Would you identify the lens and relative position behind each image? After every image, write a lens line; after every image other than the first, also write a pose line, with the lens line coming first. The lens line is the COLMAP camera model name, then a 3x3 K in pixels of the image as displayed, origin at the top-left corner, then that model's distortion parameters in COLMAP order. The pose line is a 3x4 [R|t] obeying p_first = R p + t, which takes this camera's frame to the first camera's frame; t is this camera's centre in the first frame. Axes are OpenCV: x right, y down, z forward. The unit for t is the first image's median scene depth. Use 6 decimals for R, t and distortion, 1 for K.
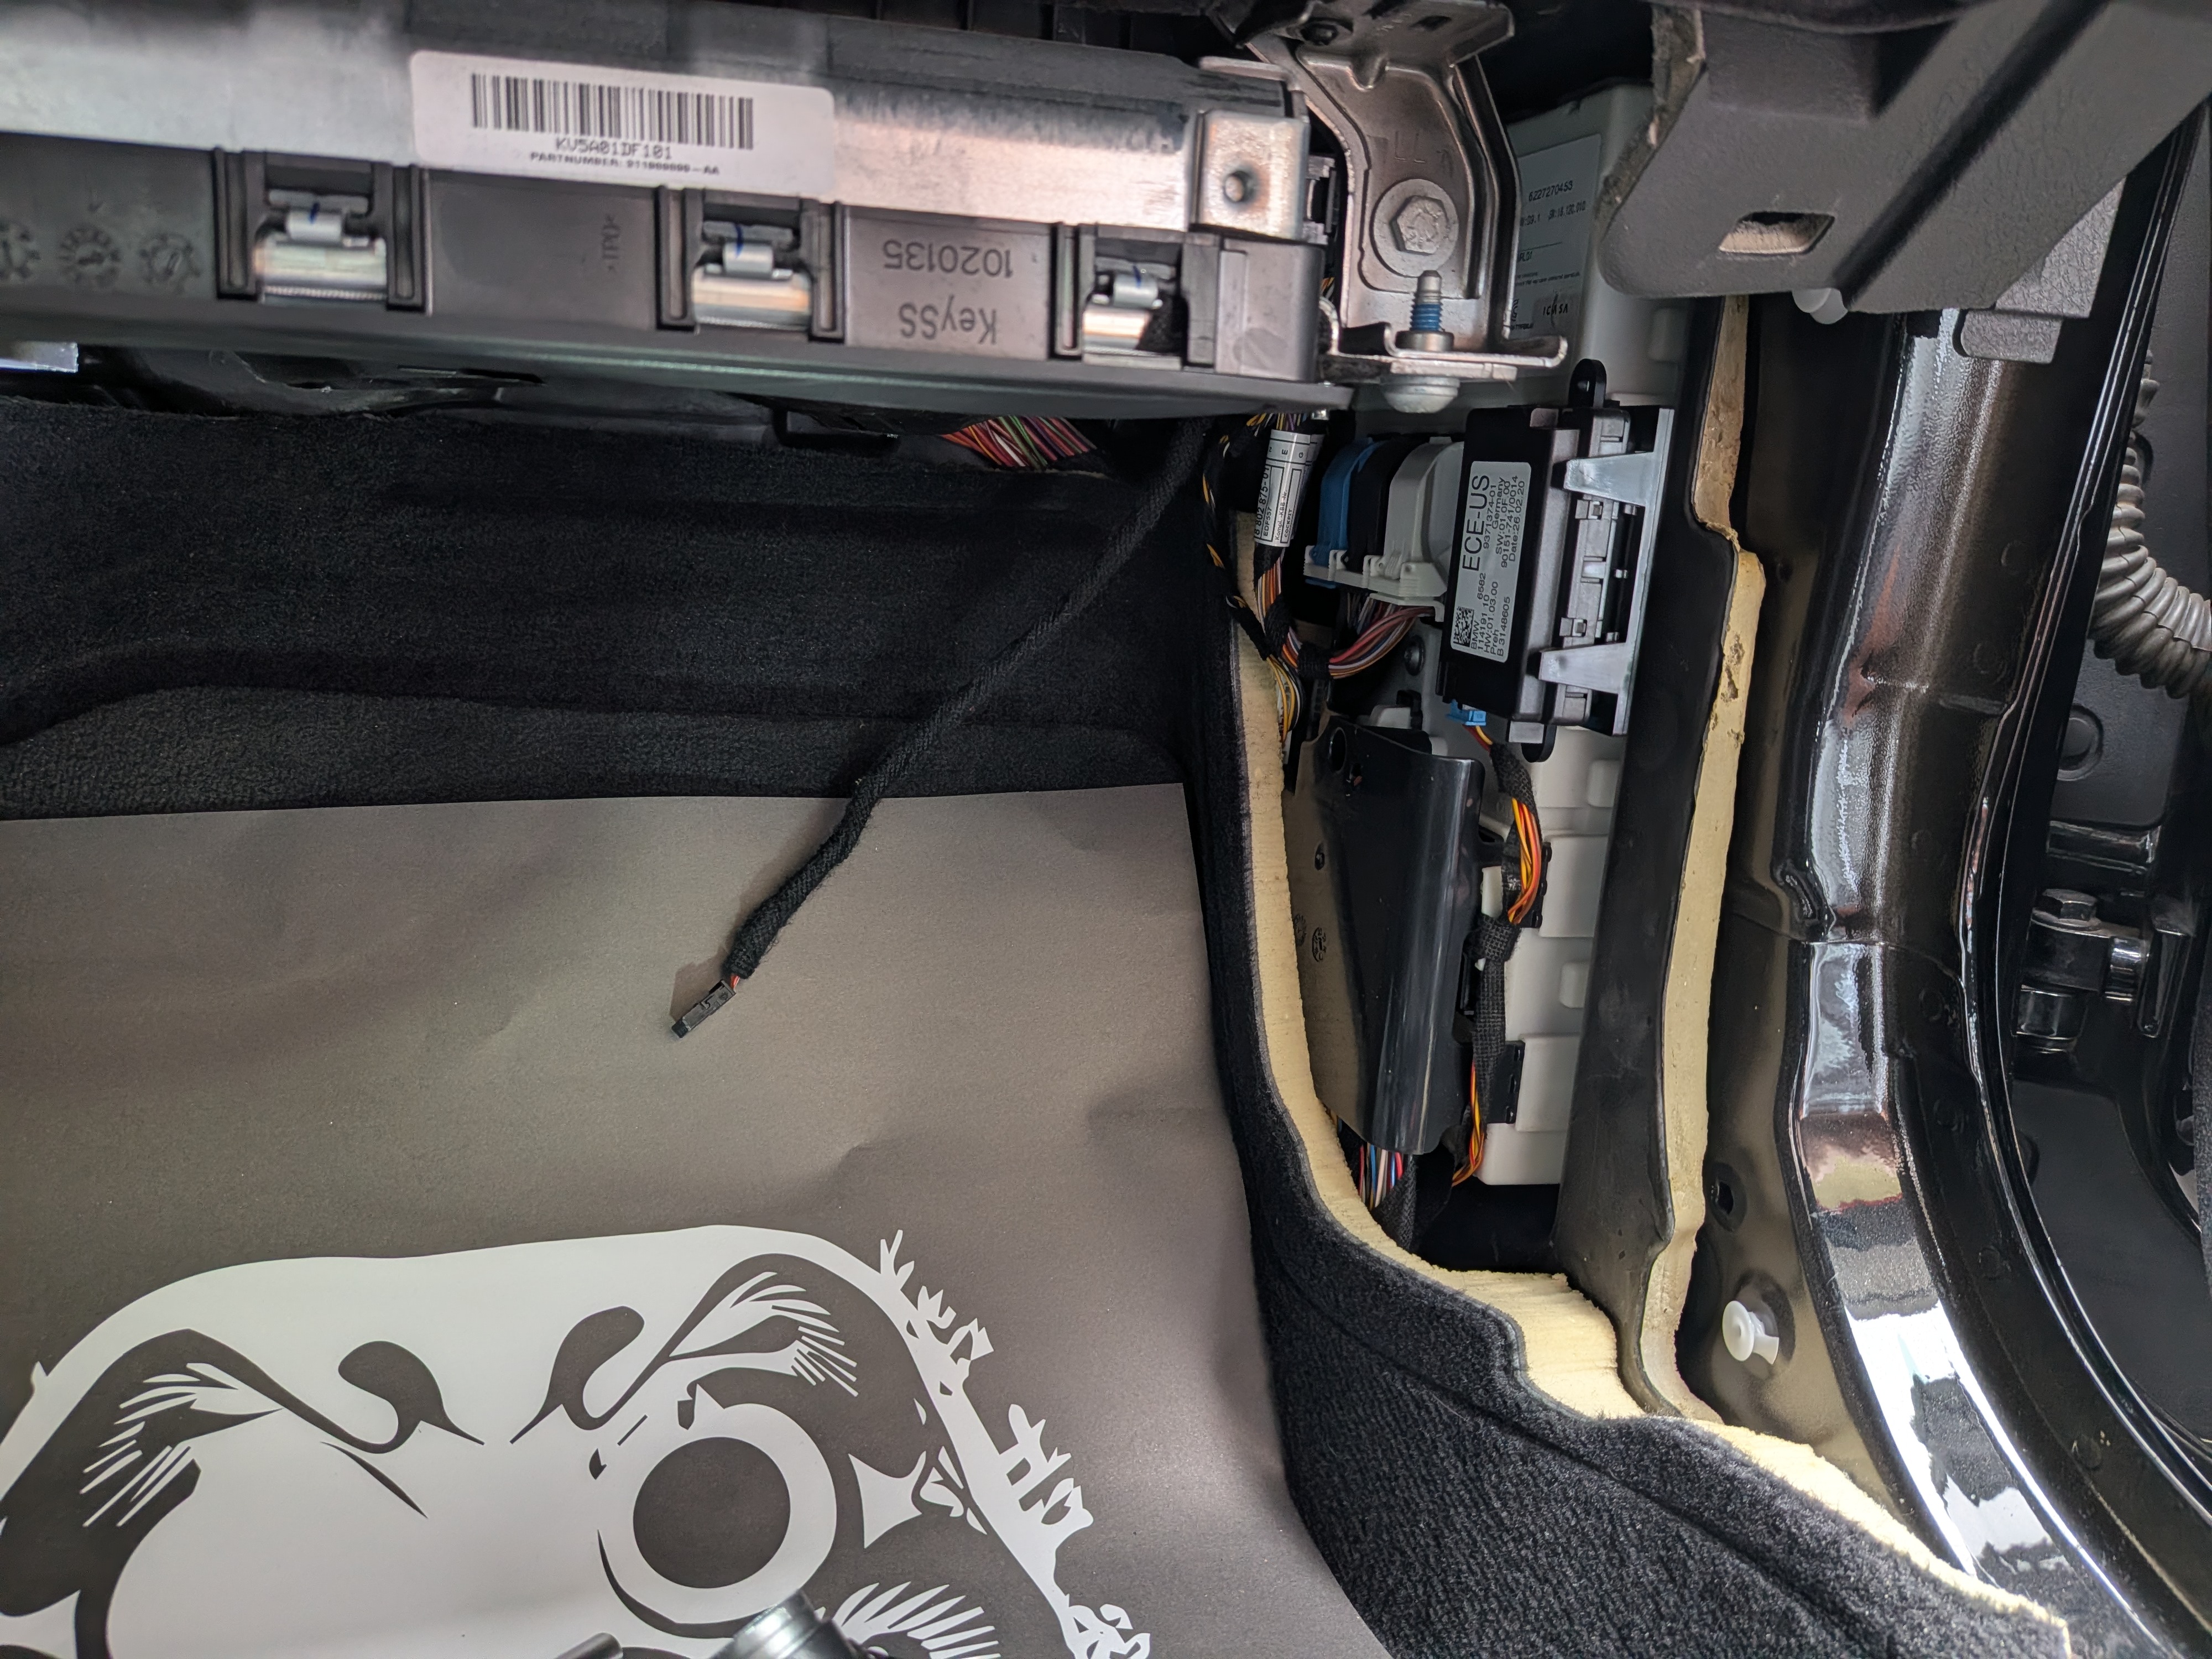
lens RADIAL K [[1540.0, 0, 1106.0], [0, 1540.0, 829.5], [0, 0, 1]] dist [0.004886, -0.005483]
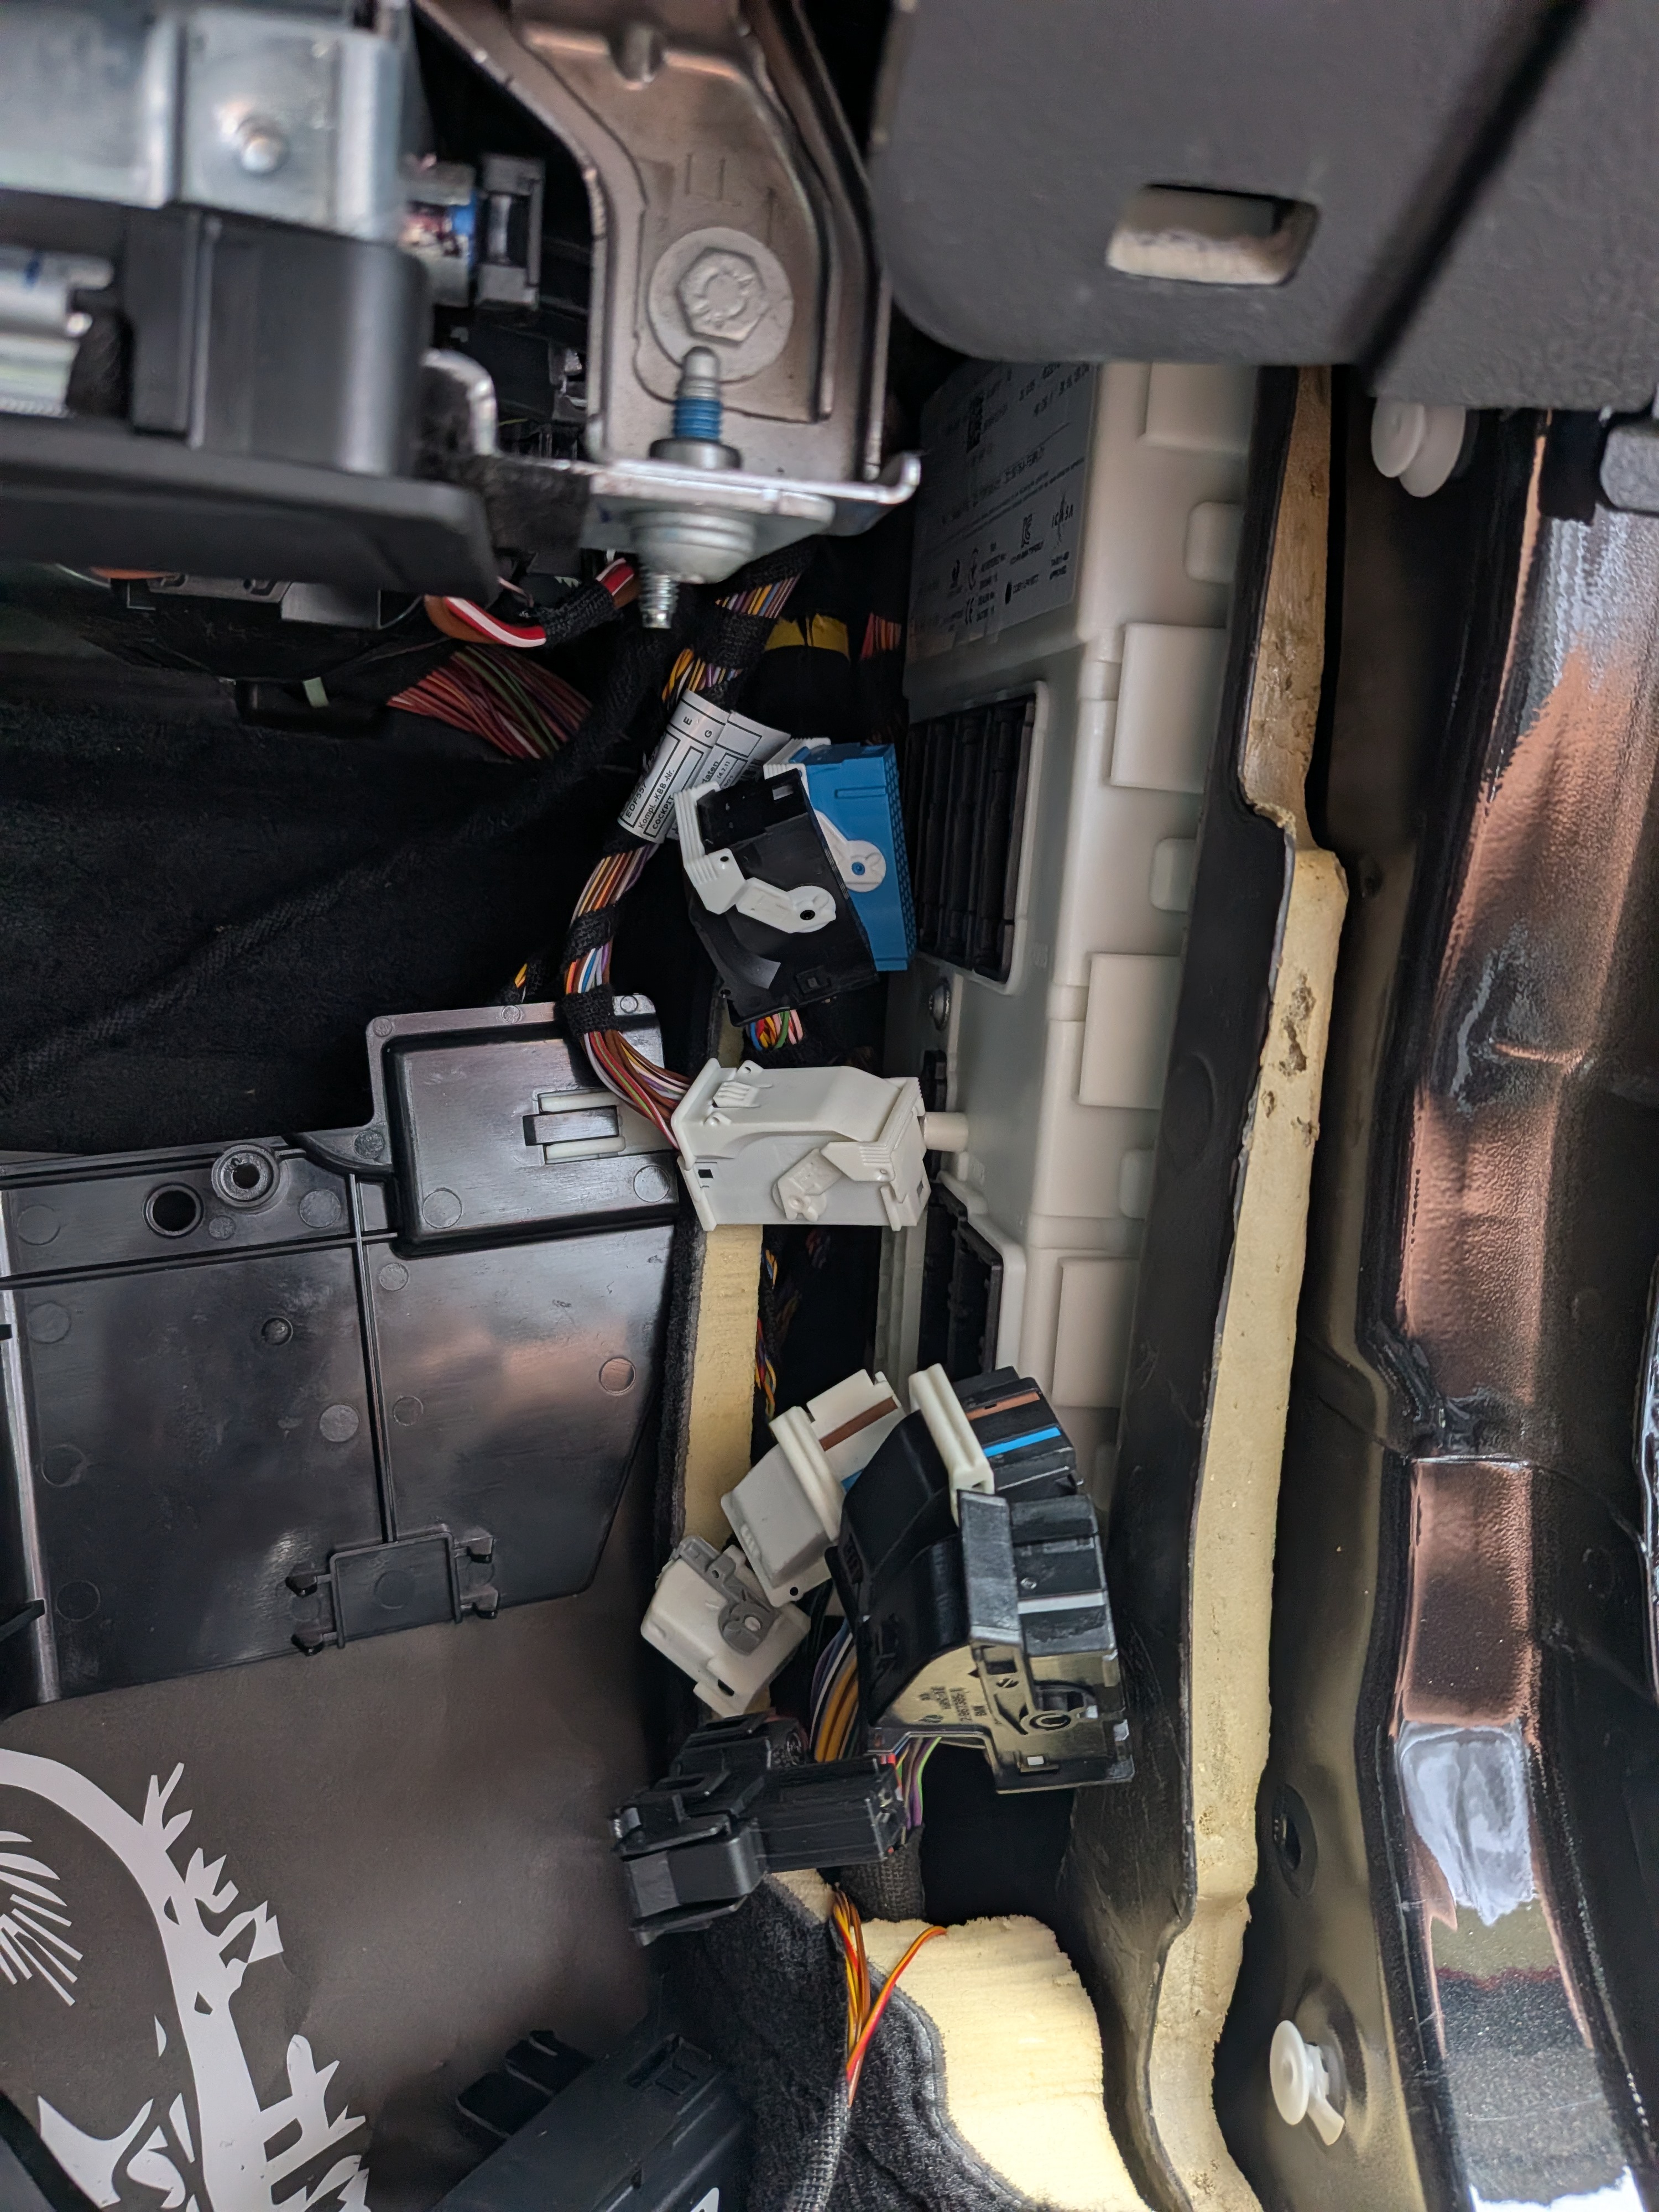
lens RADIAL K [[1540.0, 0, 829.5], [0, 1540.0, 1106.0], [0, 0, 1]] dist [0.004886, -0.005483]
pose [[0.995037, 0.042955, -0.089759, 0.264774], [-0.050306, 0.995419, -0.081303, -0.006602], [0.085855, 0.085415, 0.992640, 0.328722]]
